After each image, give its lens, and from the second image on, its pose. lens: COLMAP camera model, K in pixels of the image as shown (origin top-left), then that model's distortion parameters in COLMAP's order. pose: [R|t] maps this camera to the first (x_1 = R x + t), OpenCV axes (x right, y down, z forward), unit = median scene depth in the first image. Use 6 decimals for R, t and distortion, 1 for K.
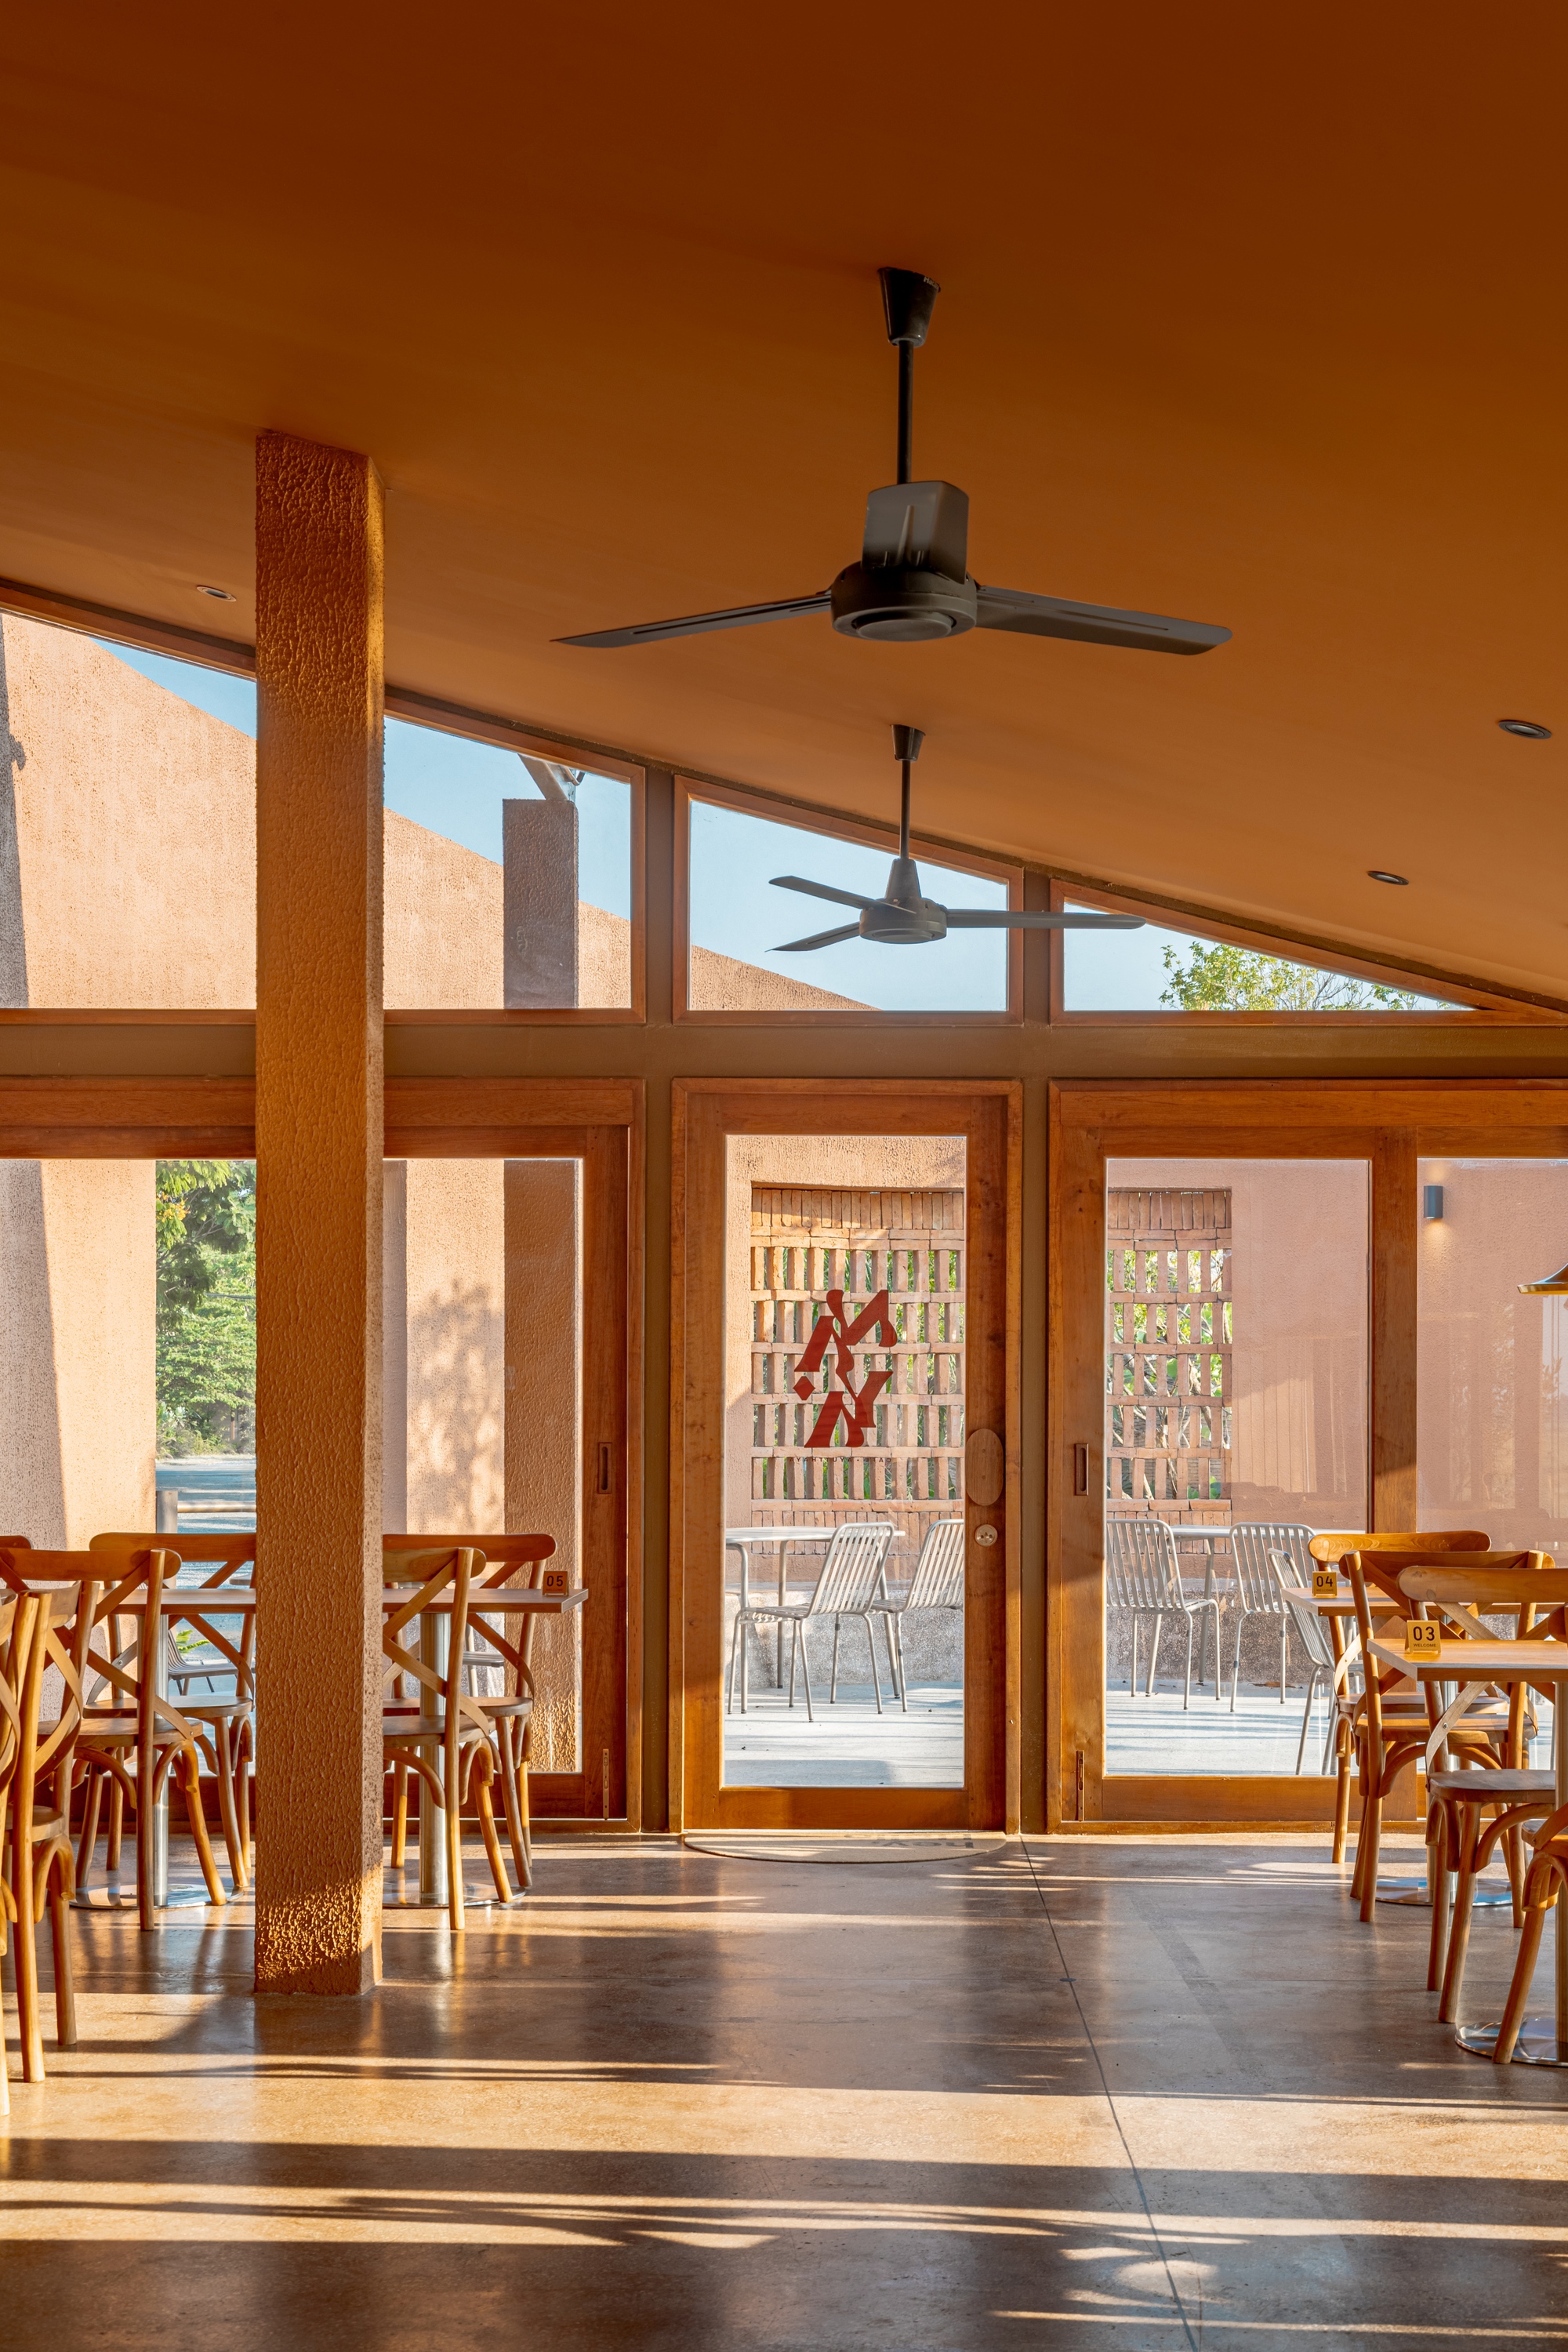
lens RADIAL K [[2357.7, 0, 783.4], [0, 2357.7, 1325.7], [0, 0, 1]] dist [0.041843, -0.050208]
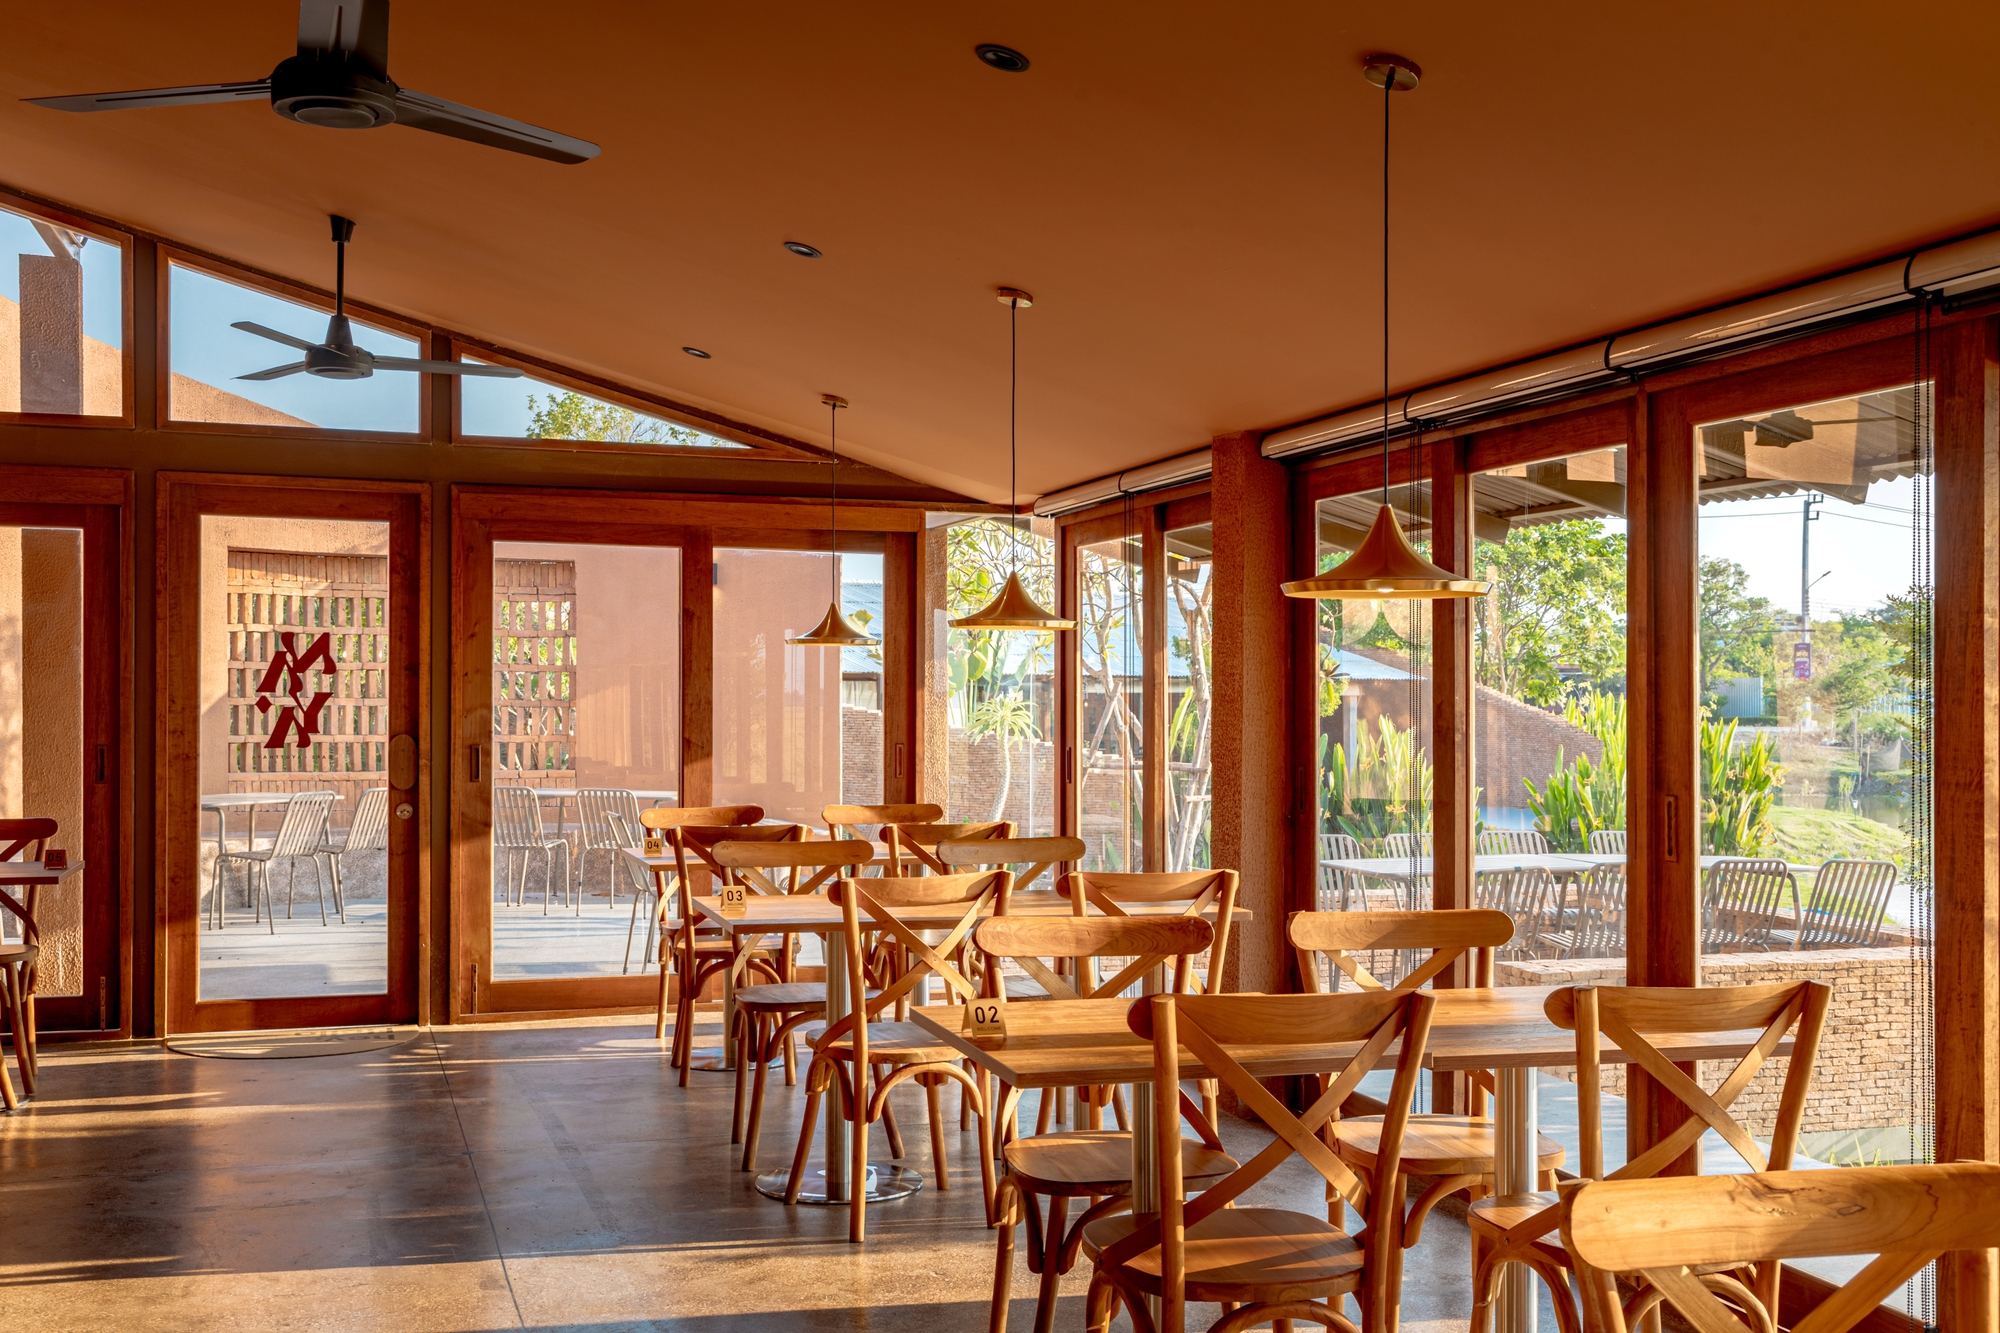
lens RADIAL K [[2004.9, 0, 999.4], [0, 2004.9, 697.5], [0, 0, 1]] dist [0.041843, -0.050208]
pose [[0.931953, -0.000893, 0.362578, -0.016534], [0.002465, 0.999989, -0.003873, 0.027803], [-0.362571, 0.004503, 0.931945, -0.226711]]
